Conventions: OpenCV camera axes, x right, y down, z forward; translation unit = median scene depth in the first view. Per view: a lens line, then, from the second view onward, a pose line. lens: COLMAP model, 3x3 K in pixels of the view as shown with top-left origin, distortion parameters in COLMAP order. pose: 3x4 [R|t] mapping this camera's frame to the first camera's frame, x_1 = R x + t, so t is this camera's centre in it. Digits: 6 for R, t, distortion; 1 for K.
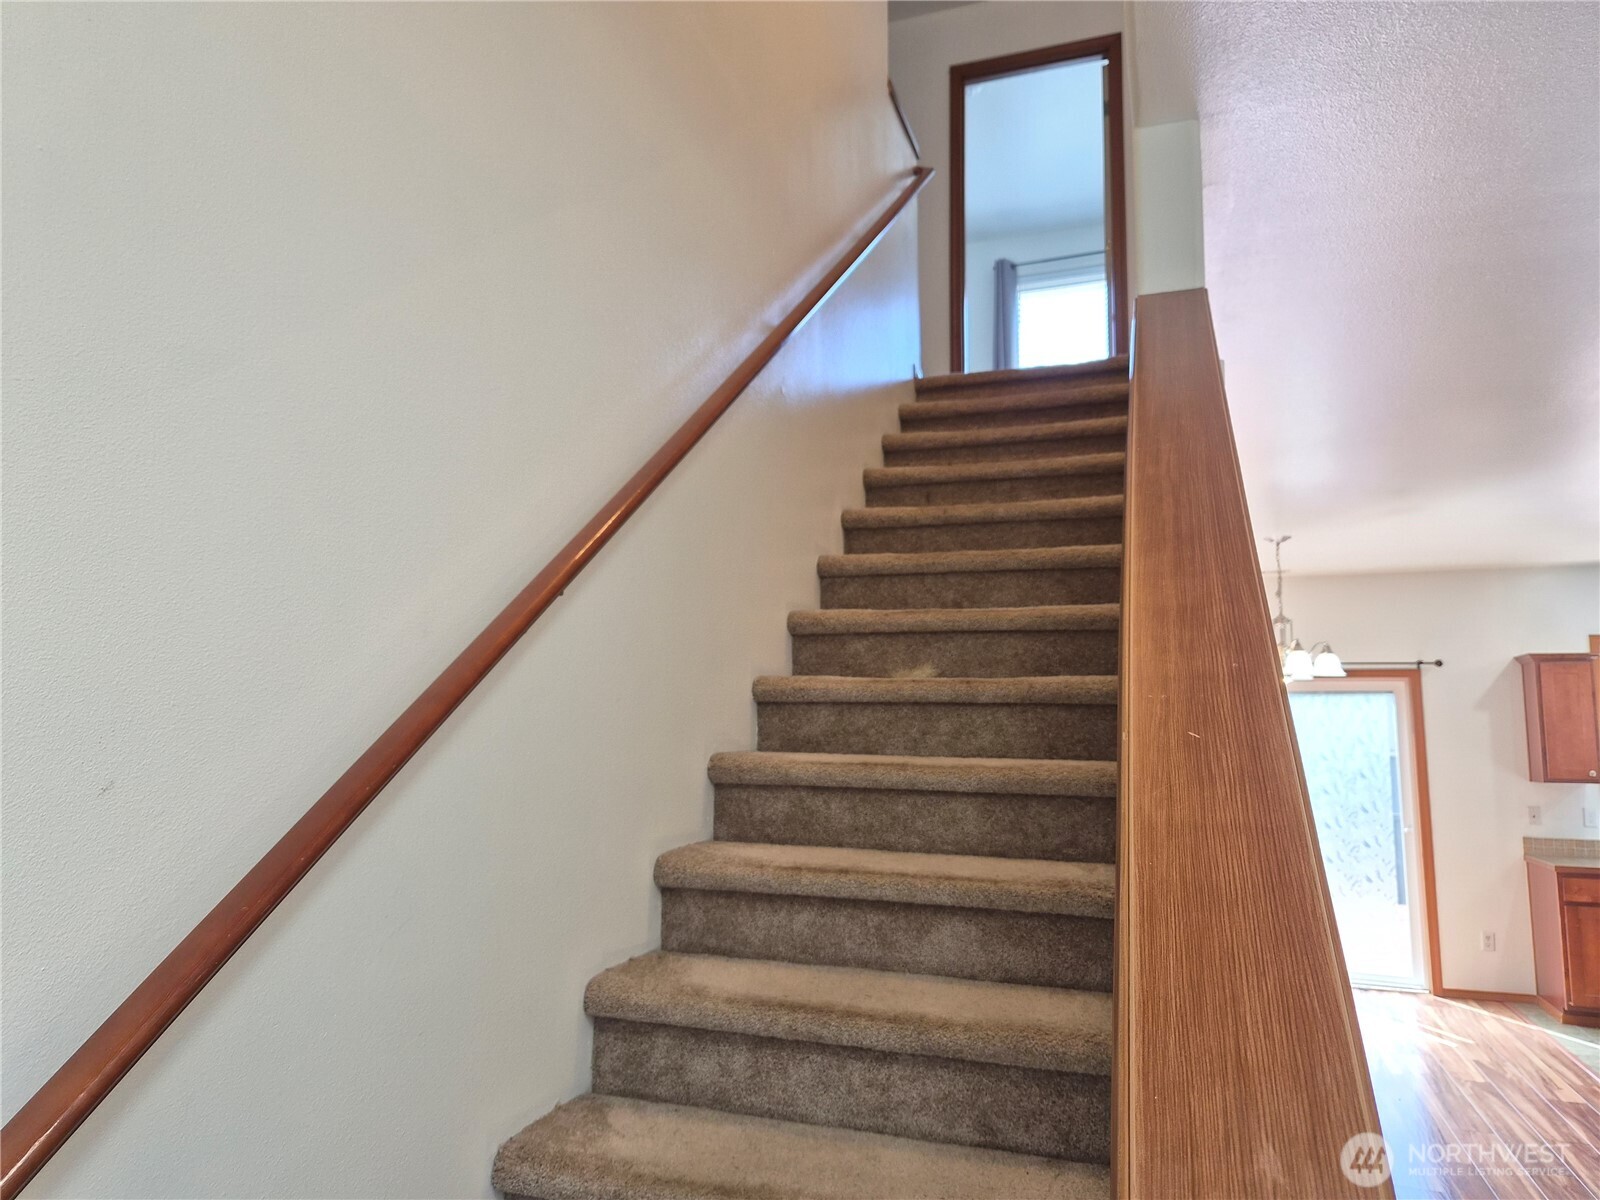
lens RADIAL K [[1068.2, 0, 800.0], [0, 1068.2, 600.0], [0, 0, 1]] dist [0.001718, -0.005501]
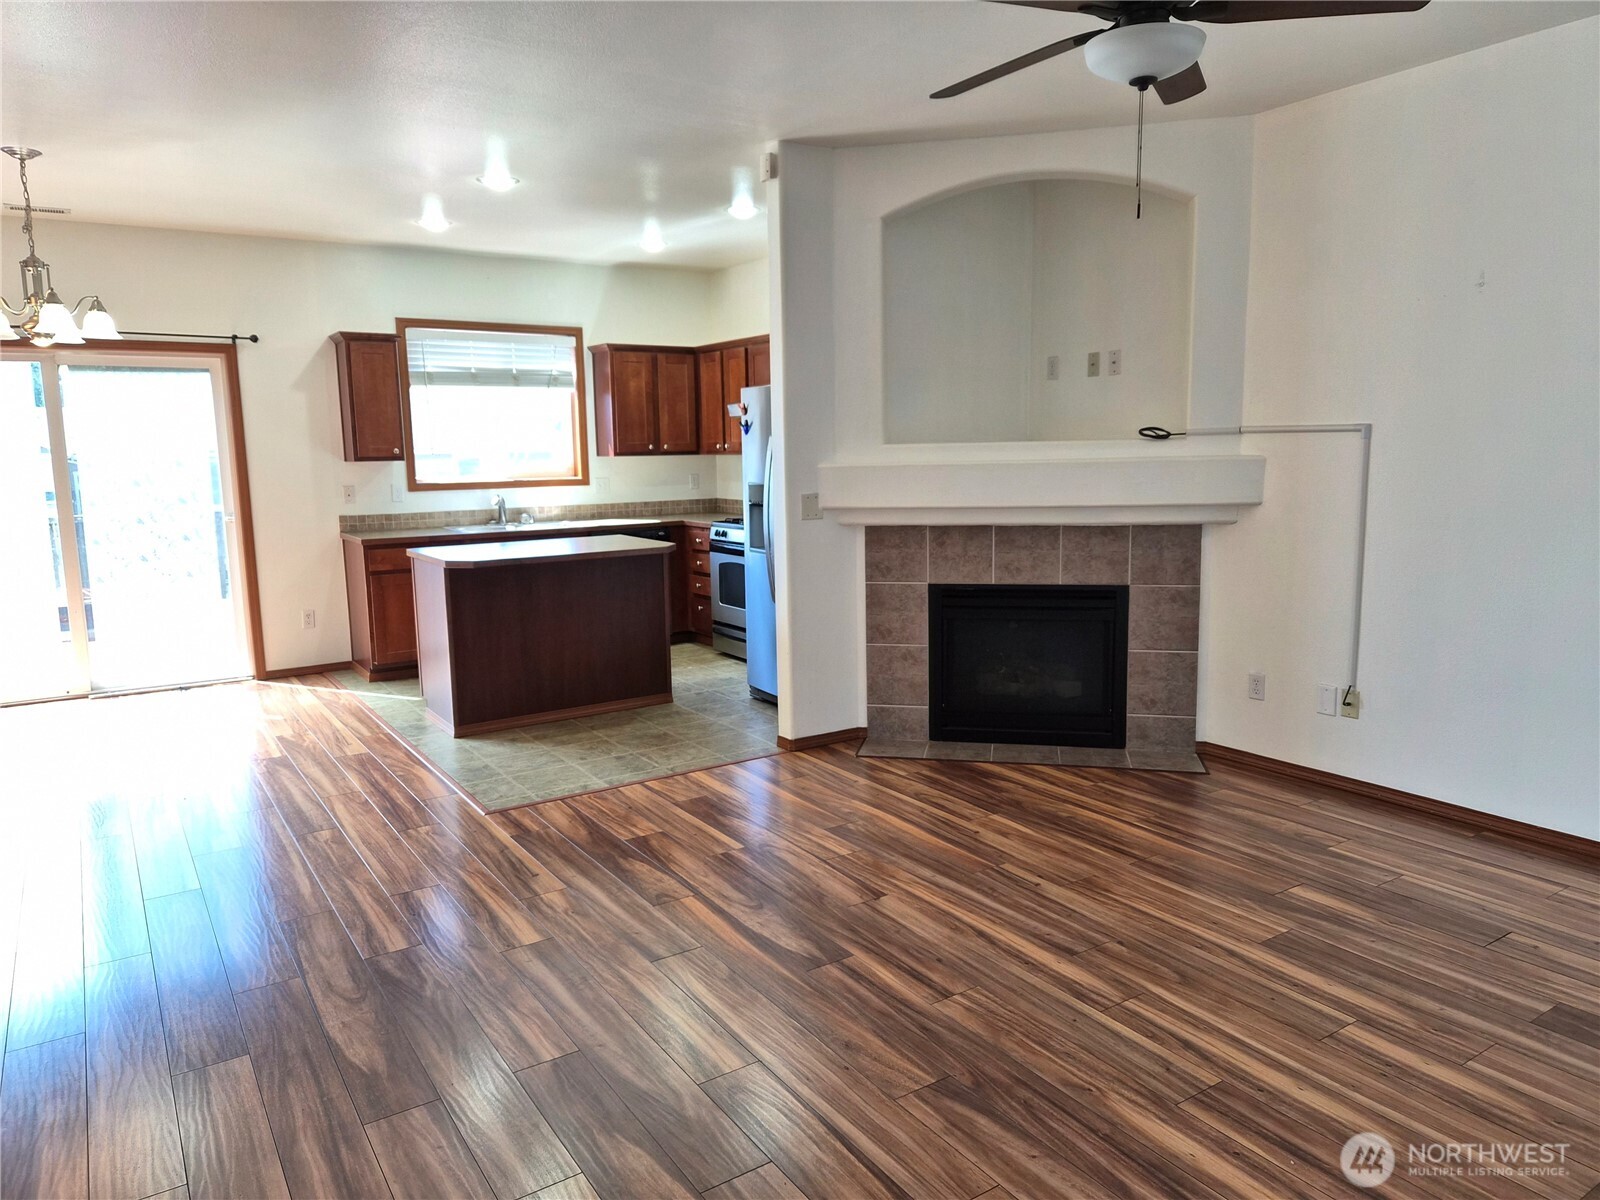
lens RADIAL K [[1068.2, 0, 800.0], [0, 1068.2, 600.0], [0, 0, 1]] dist [0.001718, -0.005501]
pose [[0.583528, -0.140279, 0.799886, 0.107318], [-0.083576, 0.969364, 0.230971, 0.027343], [-0.807781, -0.201630, 0.553927, 0.059070]]
